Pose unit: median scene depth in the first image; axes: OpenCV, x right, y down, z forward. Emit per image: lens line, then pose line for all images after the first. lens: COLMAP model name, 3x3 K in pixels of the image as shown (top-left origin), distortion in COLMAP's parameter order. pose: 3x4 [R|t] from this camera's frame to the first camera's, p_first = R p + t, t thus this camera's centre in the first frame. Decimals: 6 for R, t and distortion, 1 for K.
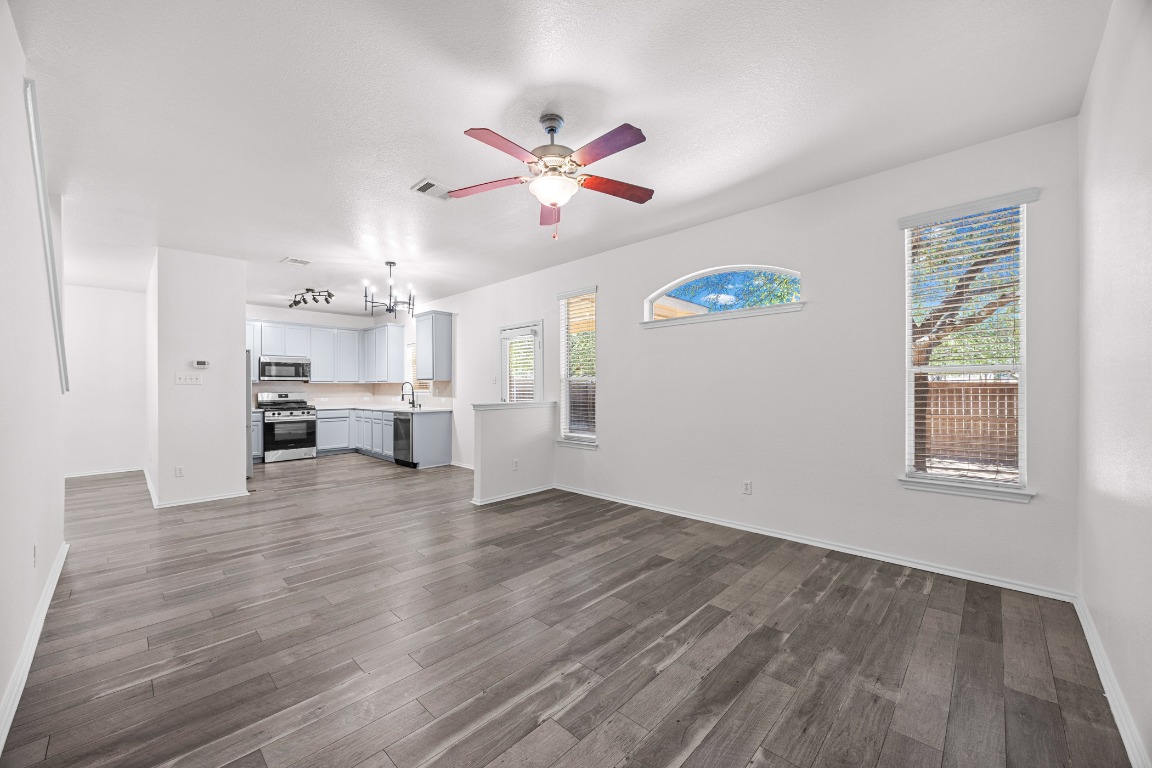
lens RADIAL K [[443.9, 0, 570.5], [0, 443.9, 384.5], [0, 0, 1]] dist [-0.002774, 0.000341]
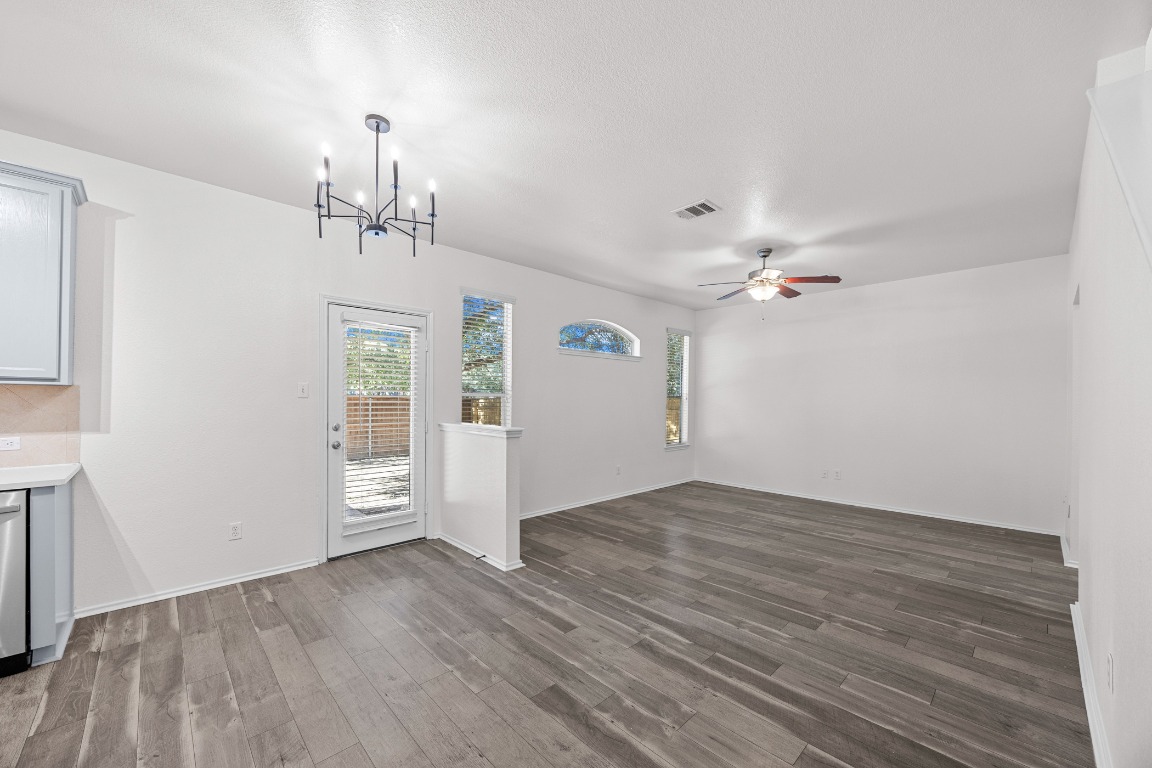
lens RADIAL K [[443.9, 0, 584.4], [0, 443.9, 395.1], [0, 0, 1]] dist [-0.002774, 0.000341]
pose [[0.026149, 0.014627, 0.999551, -1.183043], [-0.014360, 0.999795, -0.014255, -0.004371], [-0.999555, -0.013981, 0.026354, 1.103798]]
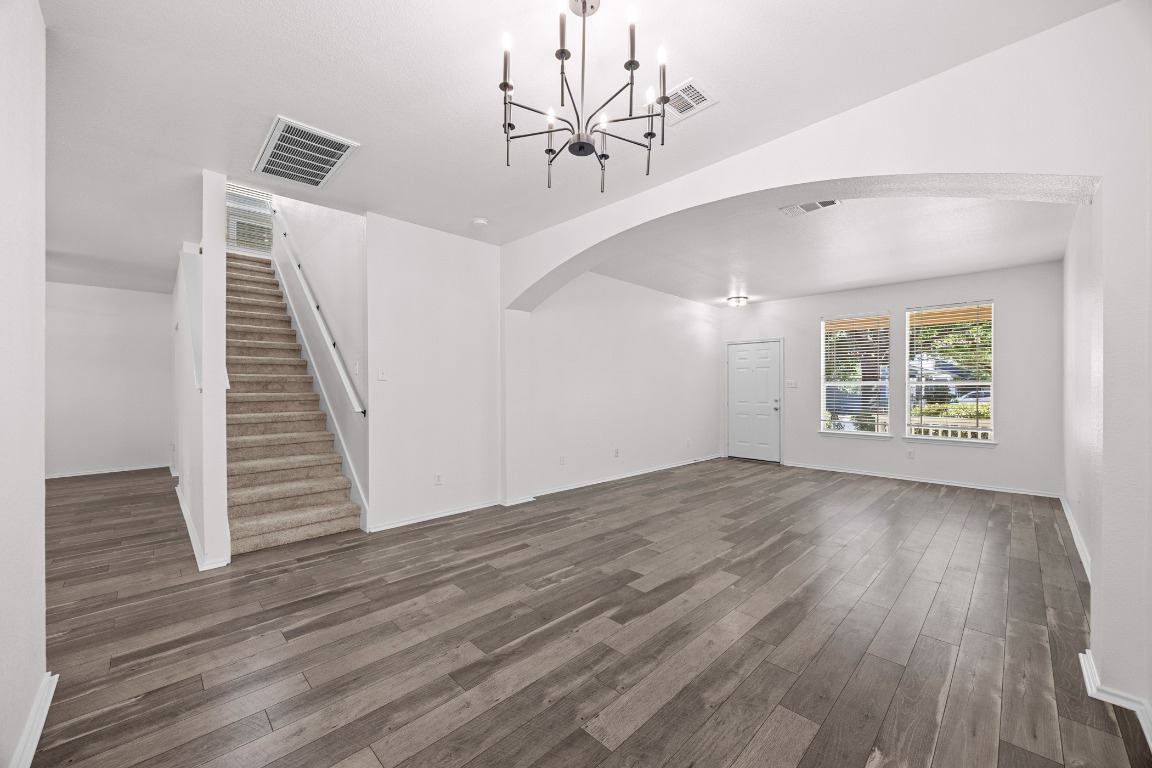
lens RADIAL K [[443.9, 0, 570.5], [0, 443.9, 387.2], [0, 0, 1]] dist [-0.002774, 0.000341]
pose [[-0.999502, 0.012728, 0.028890, -1.754270], [0.012452, 0.999875, -0.009695, 0.027236], [-0.029010, -0.009331, -0.999536, 1.718293]]
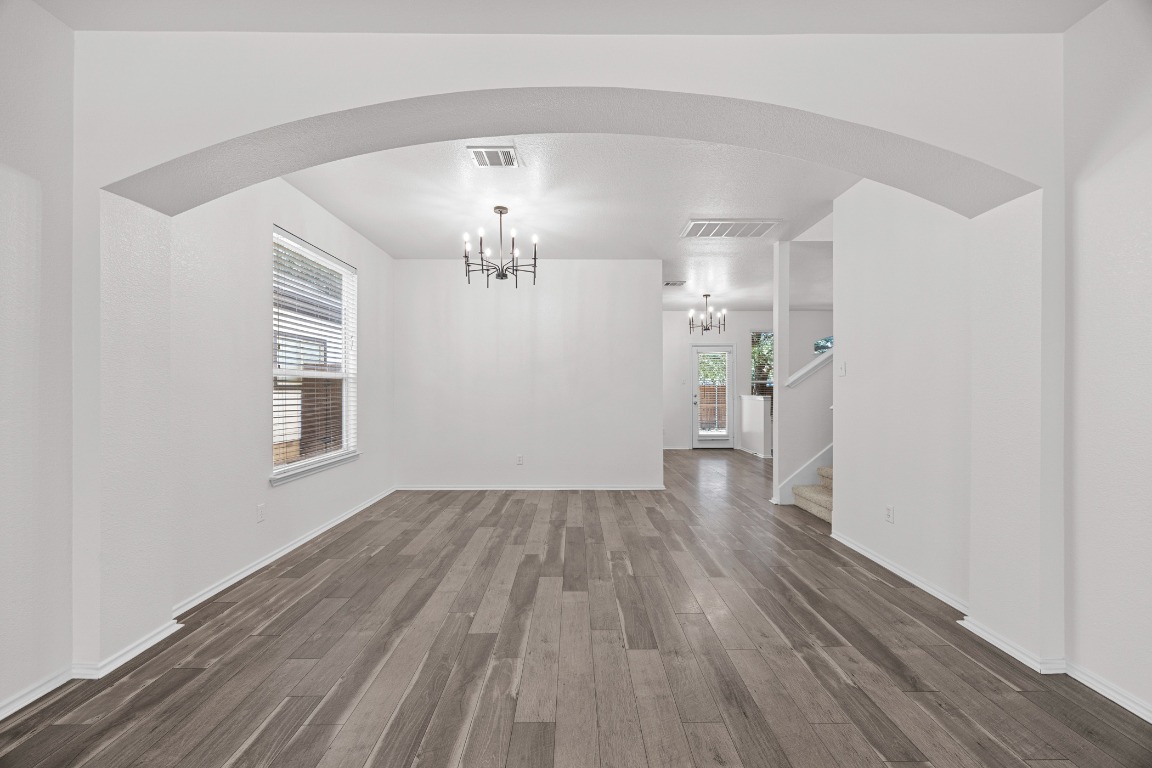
lens RADIAL K [[443.9, 0, 576.5], [0, 443.9, 387.4], [0, 0, 1]] dist [-0.002774, 0.000341]
pose [[0.717036, 0.011643, 0.696939, -2.334932], [-0.010299, 0.999928, -0.006108, 0.032686], [-0.696960, -0.002798, 0.717104, 0.416068]]
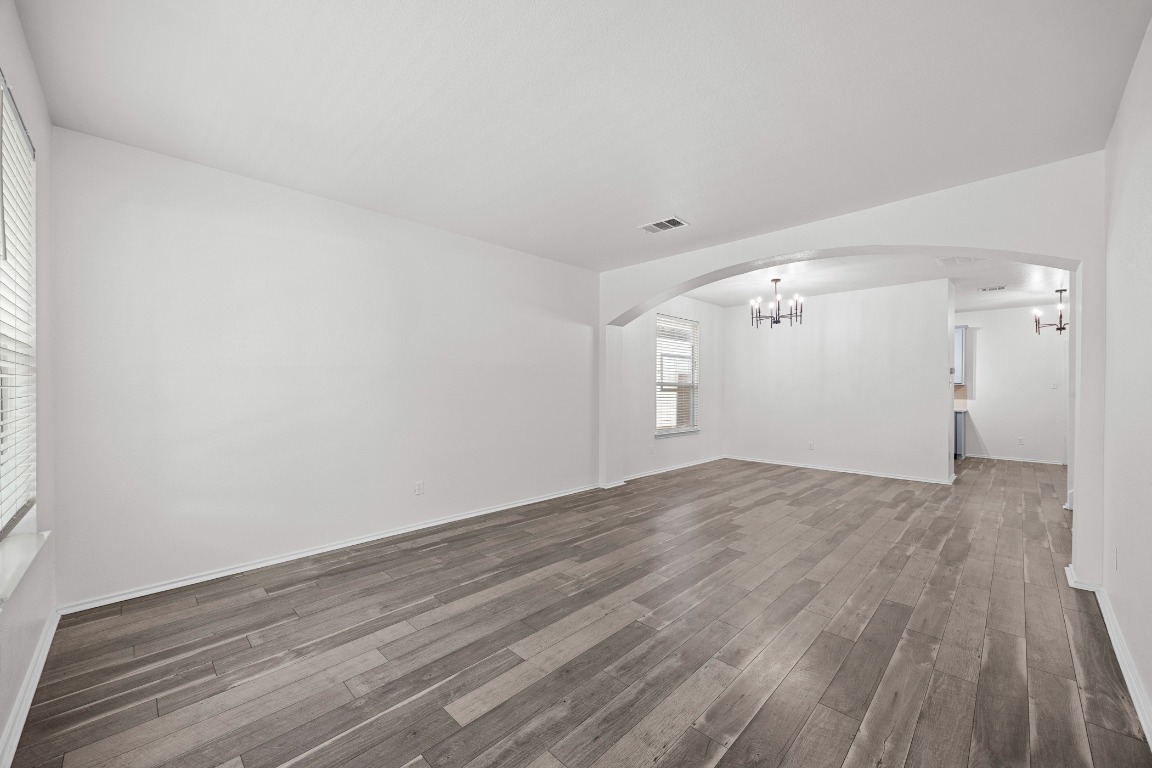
lens RADIAL K [[443.9, 0, 585.1], [0, 443.9, 388.5], [0, 0, 1]] dist [-0.002774, 0.000341]
pose [[0.999871, 0.014533, -0.006888, -2.431779], [-0.014500, 0.999883, 0.004883, 0.017921], [0.006958, -0.004783, 0.999964, -0.347095]]
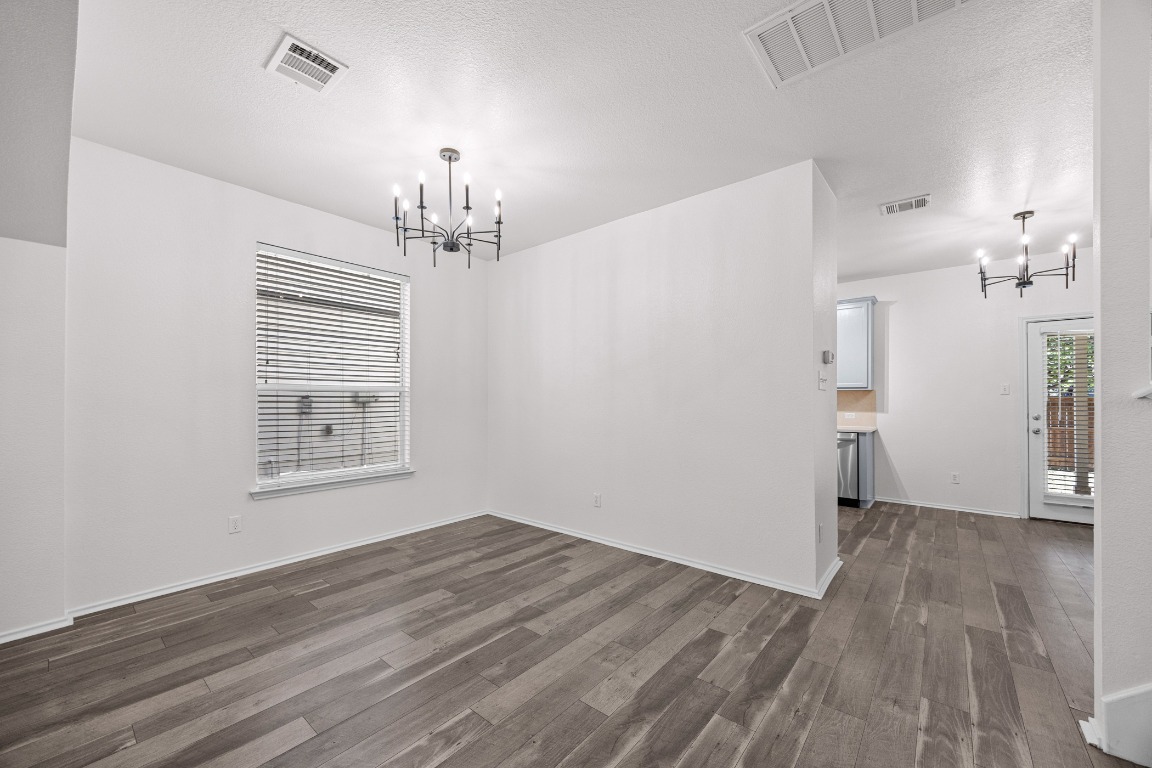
lens RADIAL K [[443.9, 0, 570.5], [0, 443.9, 398.7], [0, 0, 1]] dist [-0.002774, 0.000341]
pose [[0.997822, 0.009638, 0.065258, -1.605988], [-0.009583, 0.999953, -0.001145, 0.021512], [-0.065266, 0.000517, 0.997868, 0.526059]]
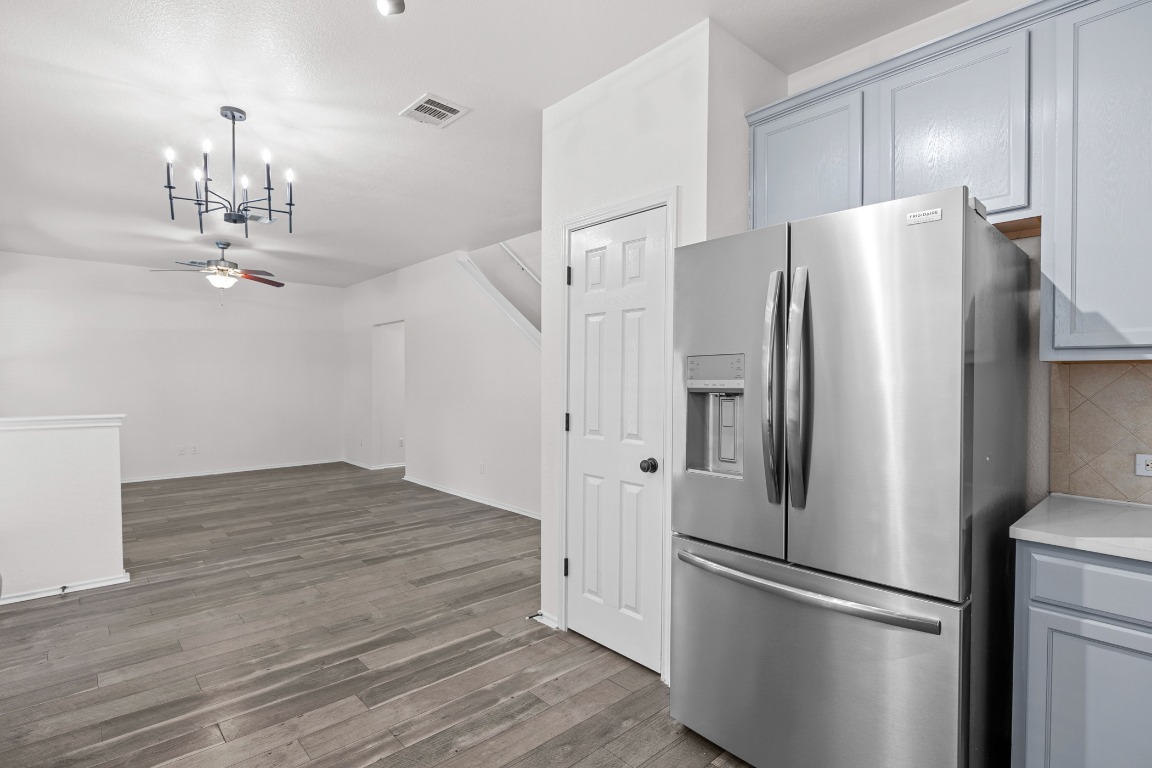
lens RADIAL K [[561.8, 0, 569.8], [0, 561.8, 377.9], [0, 0, 1]] dist [0.000572, -0.000120]
pose [[-0.997967, 0.004749, 0.063558, -1.106446], [0.003991, 0.999919, -0.012059, 0.005720], [-0.063610, -0.011781, -0.997905, 2.198330]]
